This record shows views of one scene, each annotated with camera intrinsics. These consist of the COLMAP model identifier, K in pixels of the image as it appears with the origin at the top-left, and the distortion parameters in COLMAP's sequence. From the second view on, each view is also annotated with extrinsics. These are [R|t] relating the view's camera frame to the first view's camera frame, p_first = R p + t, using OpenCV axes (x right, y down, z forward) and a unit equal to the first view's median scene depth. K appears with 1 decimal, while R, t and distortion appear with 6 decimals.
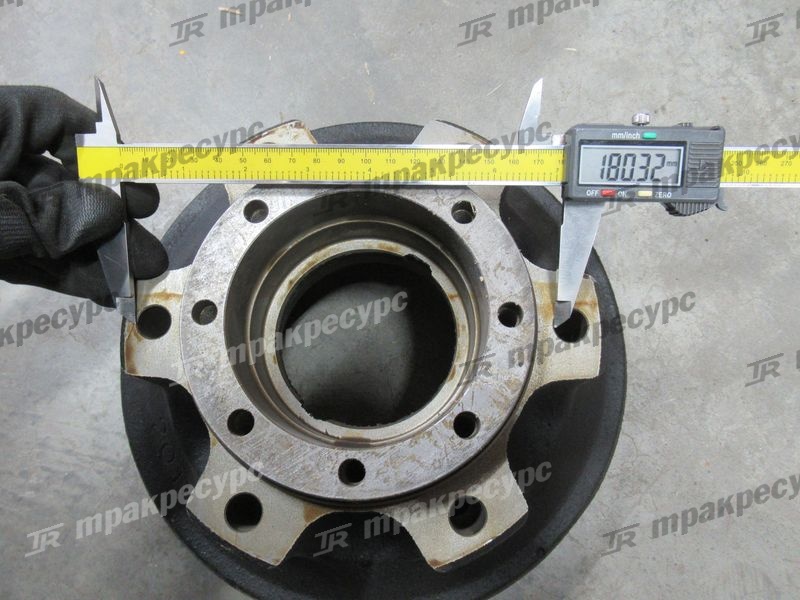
lens RADIAL K [[605.3, 0, 395.8], [0, 605.3, 290.9], [0, 0, 1]] dist [-0.001487, -0.004649]
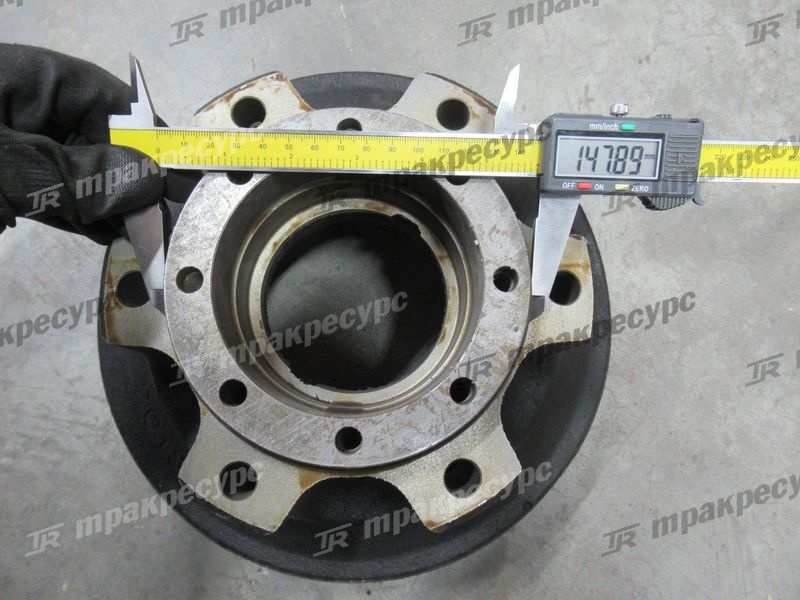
lens RADIAL K [[605.3, 0, 395.8], [0, 605.3, 290.9], [0, 0, 1]] dist [-0.001487, -0.004649]
pose [[0.998355, -0.012735, 0.055899, -0.036664], [0.007697, 0.995963, 0.089433, -0.025226], [-0.056812, -0.088856, 0.994423, 0.022383]]
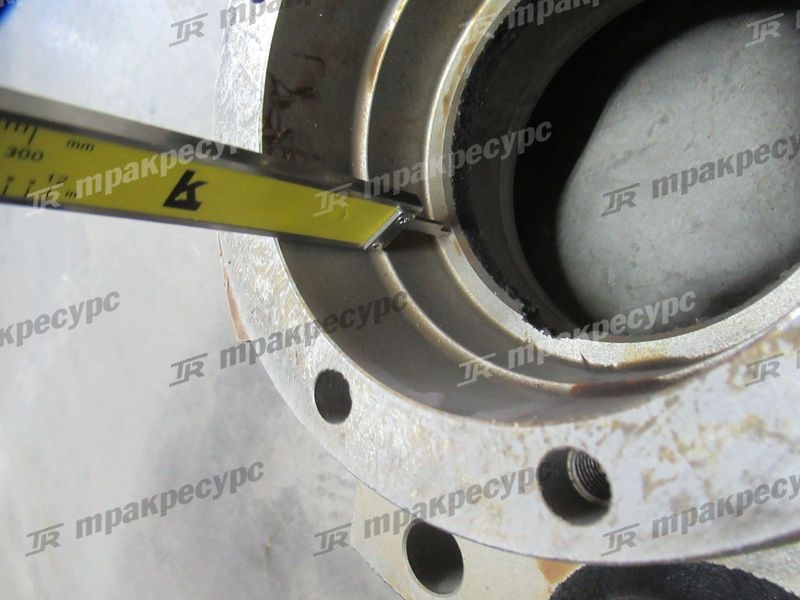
lens RADIAL K [[605.3, 0, 395.8], [0, 605.3, 290.9], [0, 0, 1]] dist [-0.001487, -0.004649]
pose [[0.739658, -0.257168, -0.621909, 0.076260], [0.344996, 0.938339, 0.022299, 0.115570], [0.577827, -0.231050, 0.782772, 0.532353]]
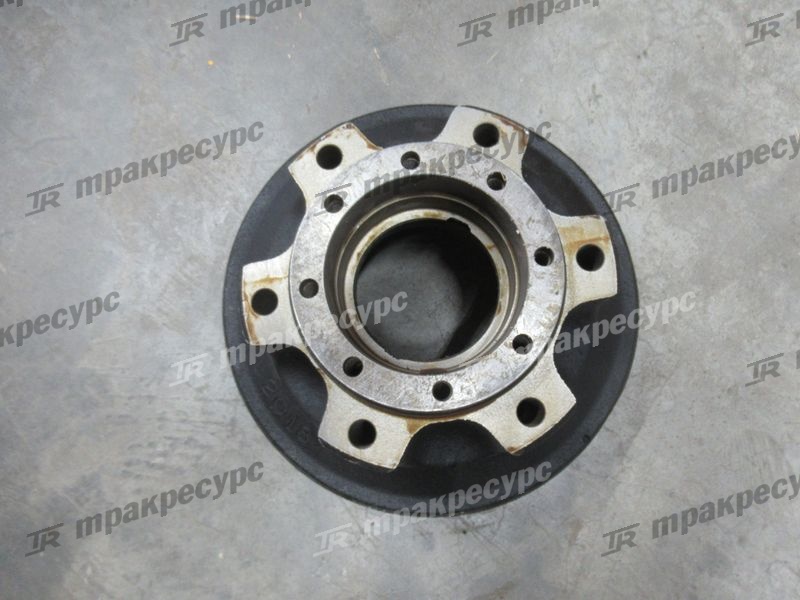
lens RADIAL K [[610.1, 0, 400.0], [0, 610.1, 296.7], [0, 0, 1]] dist [0.021514, -0.013364]
pose [[0.989789, -0.142488, -0.003809, -0.100228], [0.142286, 0.986090, 0.085910, -0.026100], [-0.008485, -0.085574, 0.996296, -0.249180]]
